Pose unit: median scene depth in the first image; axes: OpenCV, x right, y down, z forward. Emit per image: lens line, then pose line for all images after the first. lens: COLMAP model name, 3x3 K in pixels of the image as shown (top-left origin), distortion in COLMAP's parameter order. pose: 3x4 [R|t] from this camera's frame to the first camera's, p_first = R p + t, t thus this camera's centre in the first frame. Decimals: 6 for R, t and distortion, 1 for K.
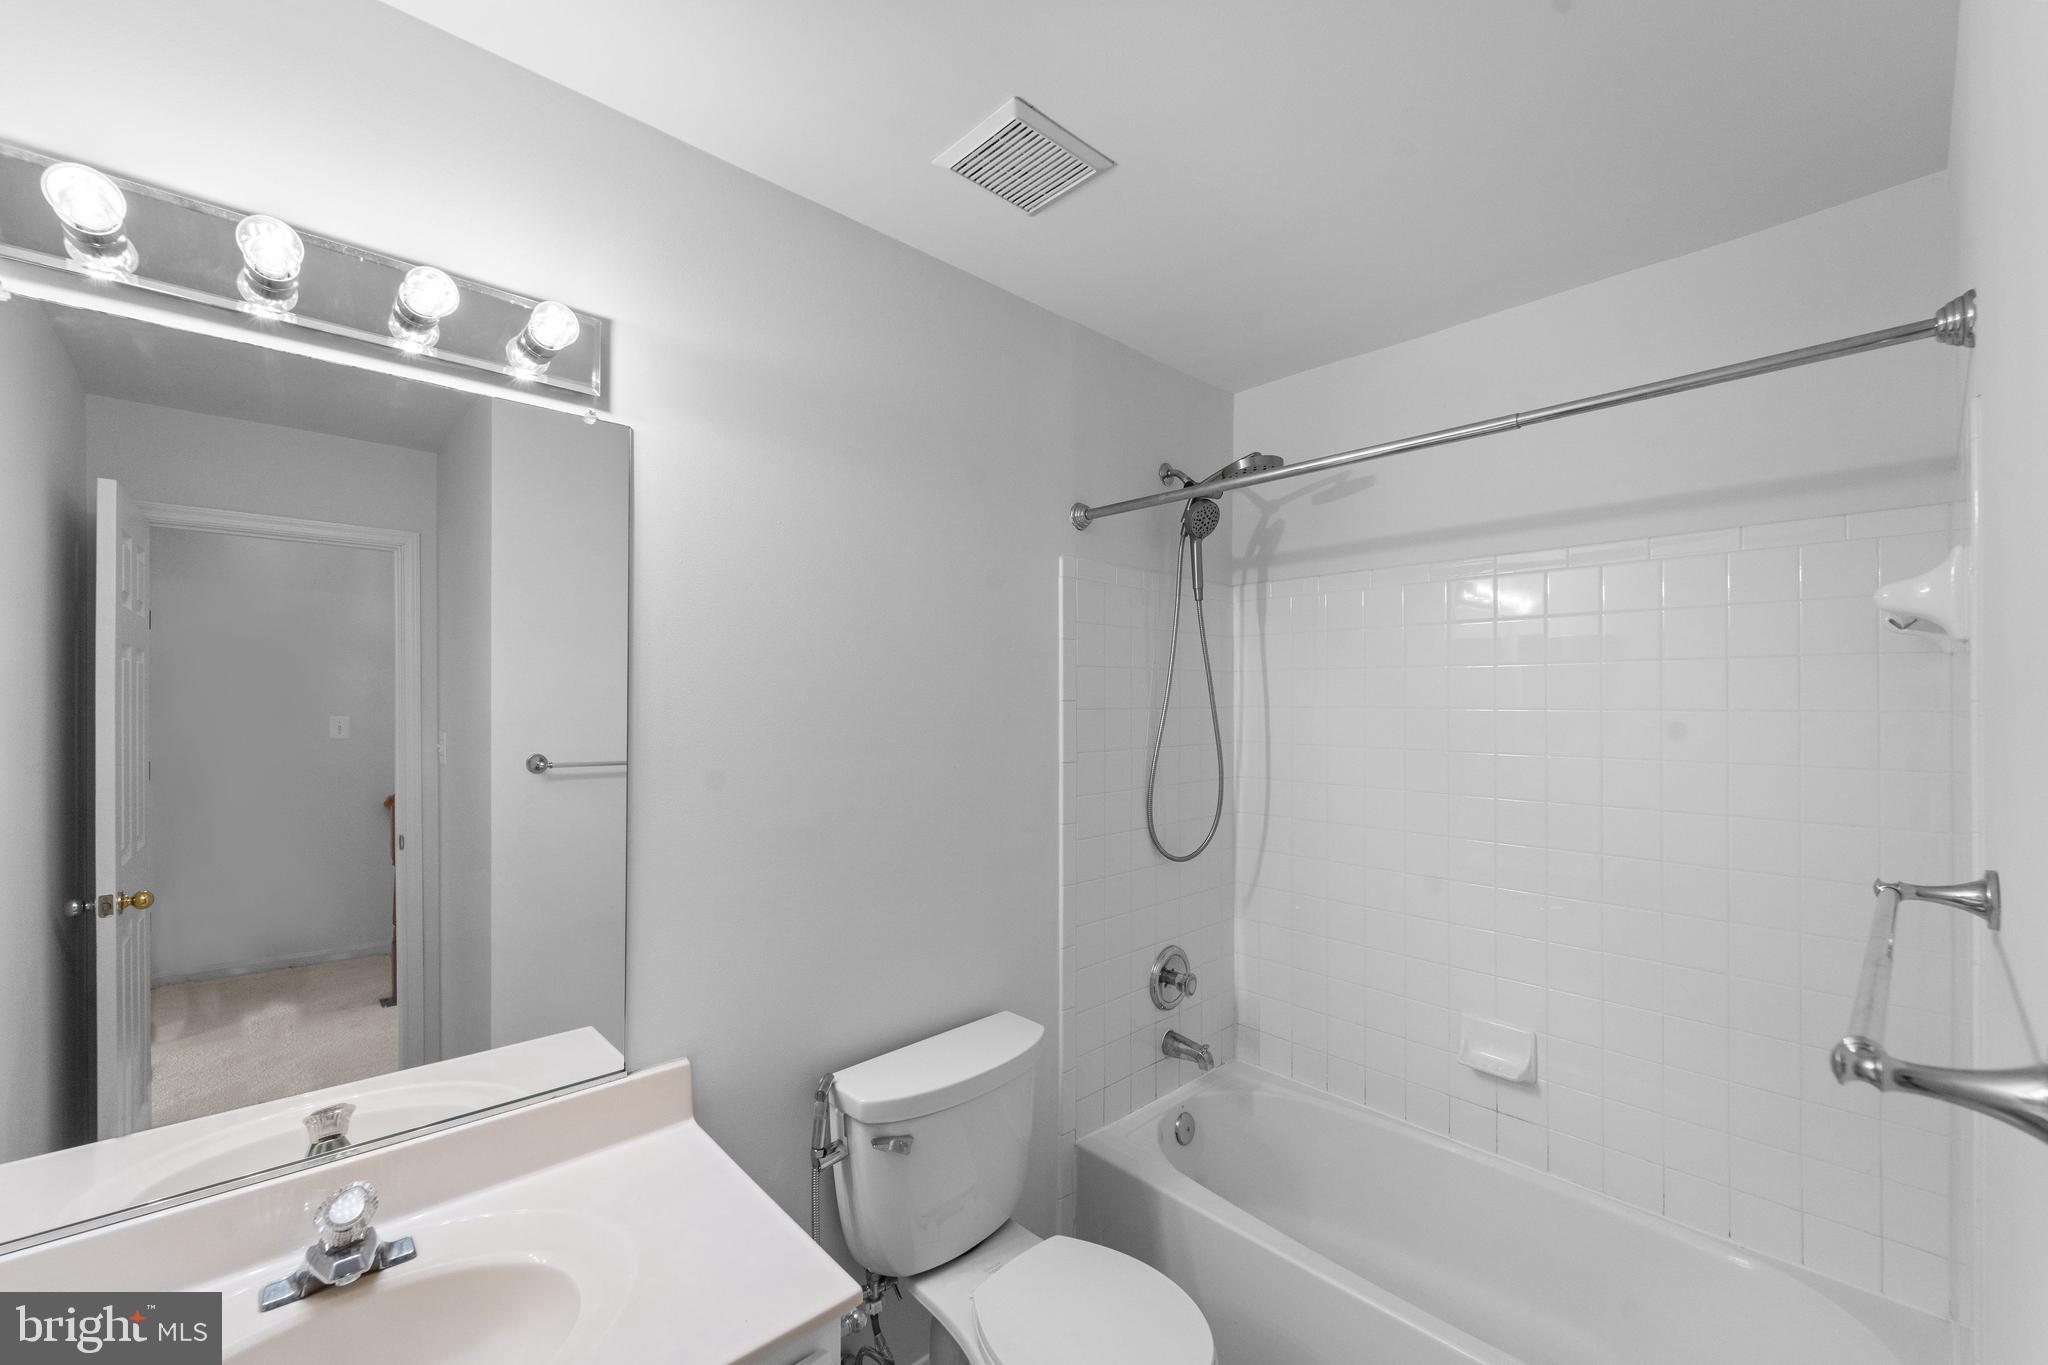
lens RADIAL K [[820.9, 0, 1024.0], [0, 820.9, 682.5], [0, 0, 1]] dist [0.000485, -0.000316]
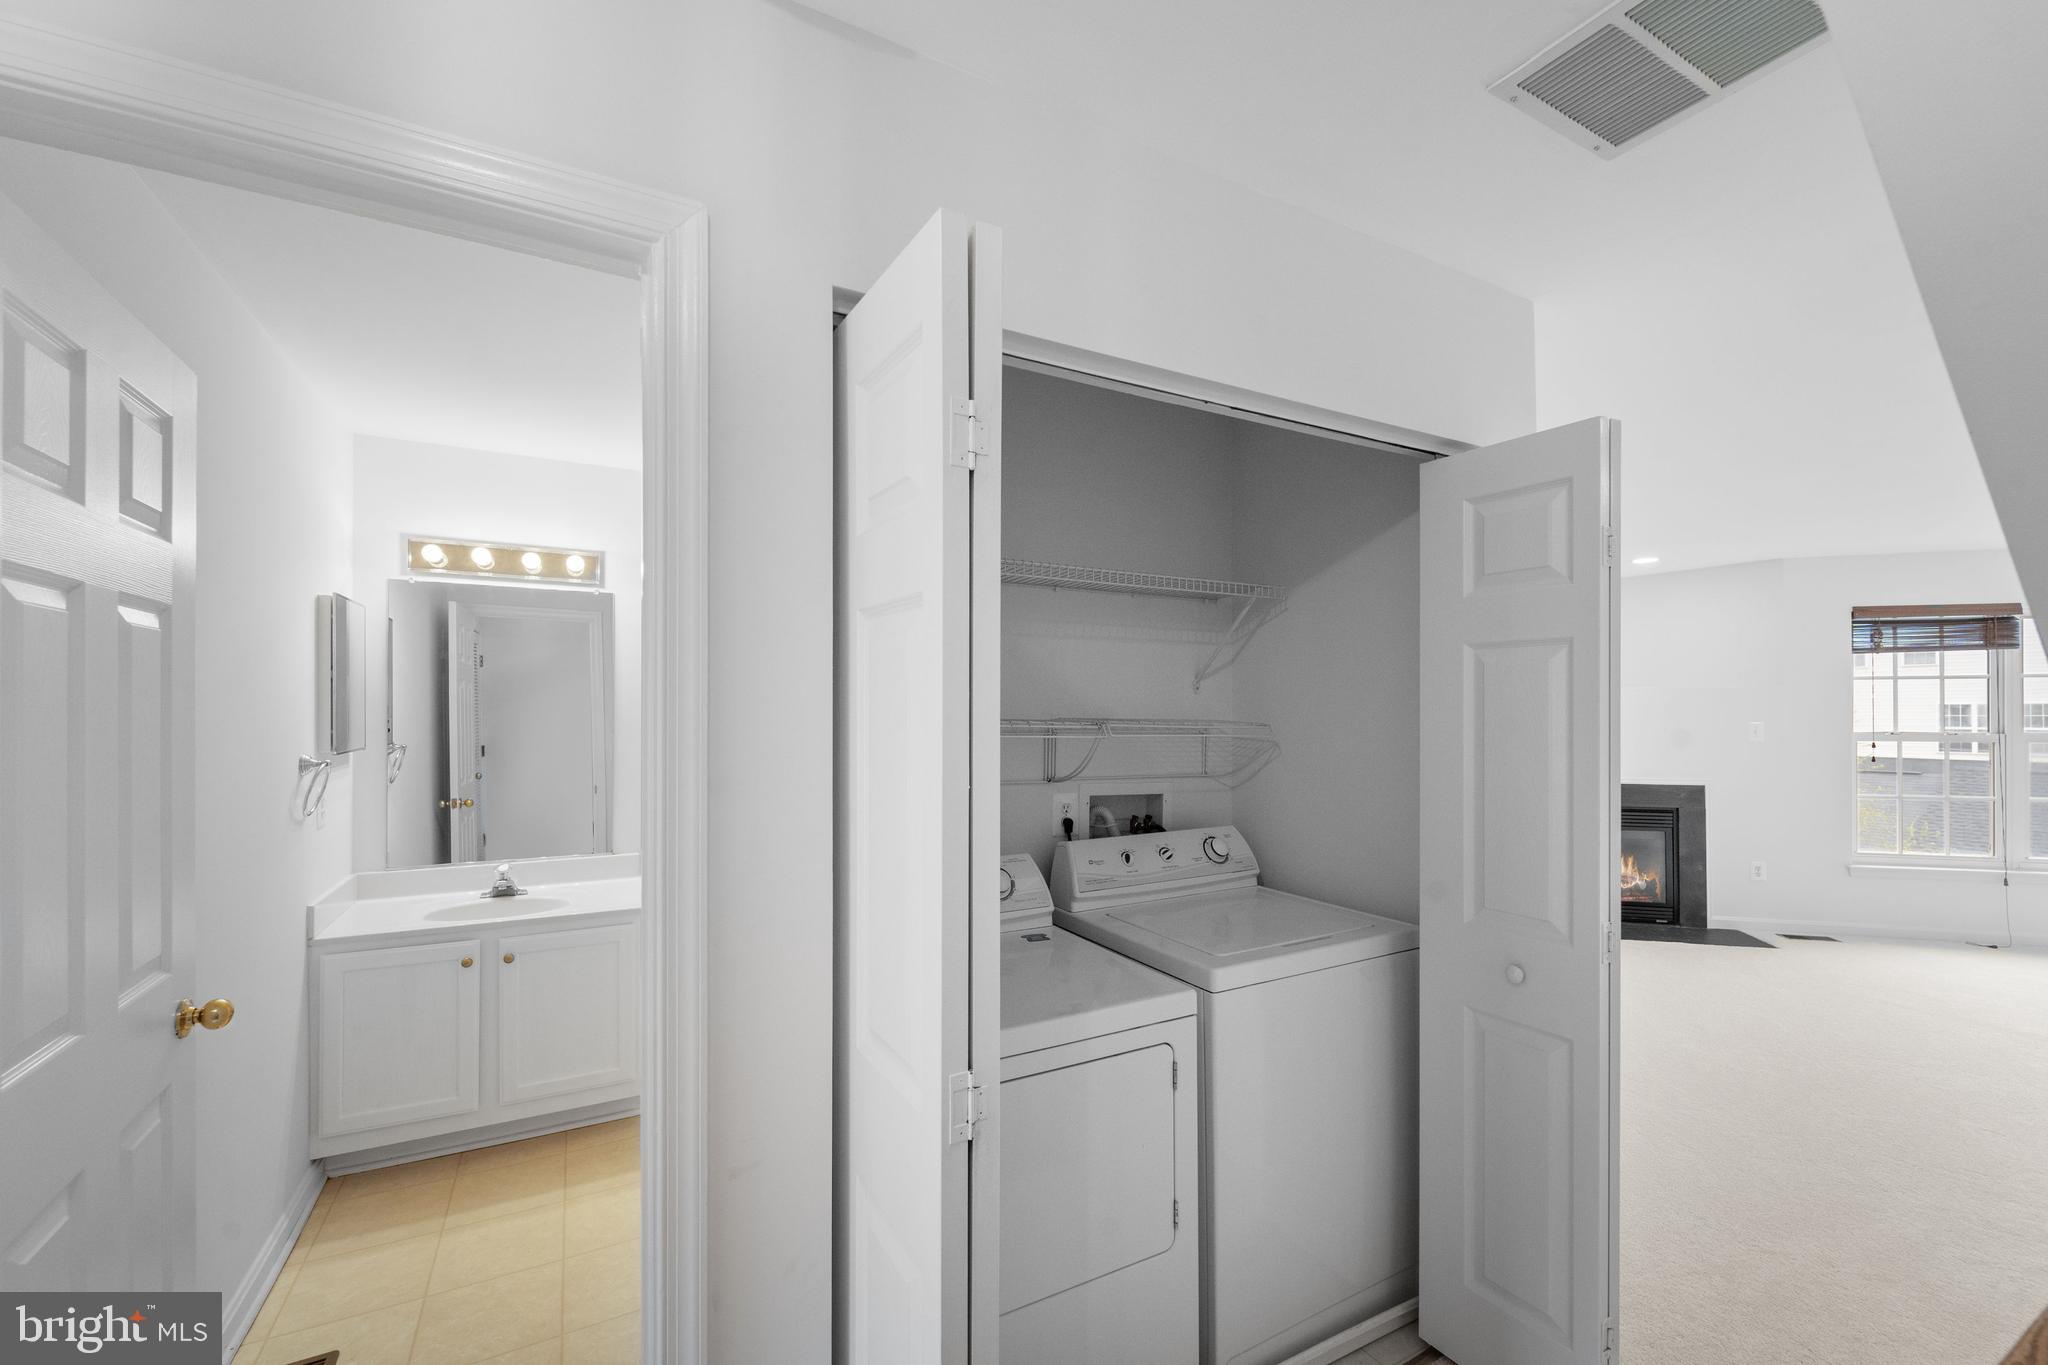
lens RADIAL K [[824.5, 0, 1024.5], [0, 824.5, 721.9], [0, 0, 1]] dist [0.000799, 0.000066]
pose [[0.968082, 0.005701, -0.250567, 0.843425], [0.001329, 0.999610, 0.027877, 0.003256], [0.250628, -0.027321, 0.967698, -0.689606]]
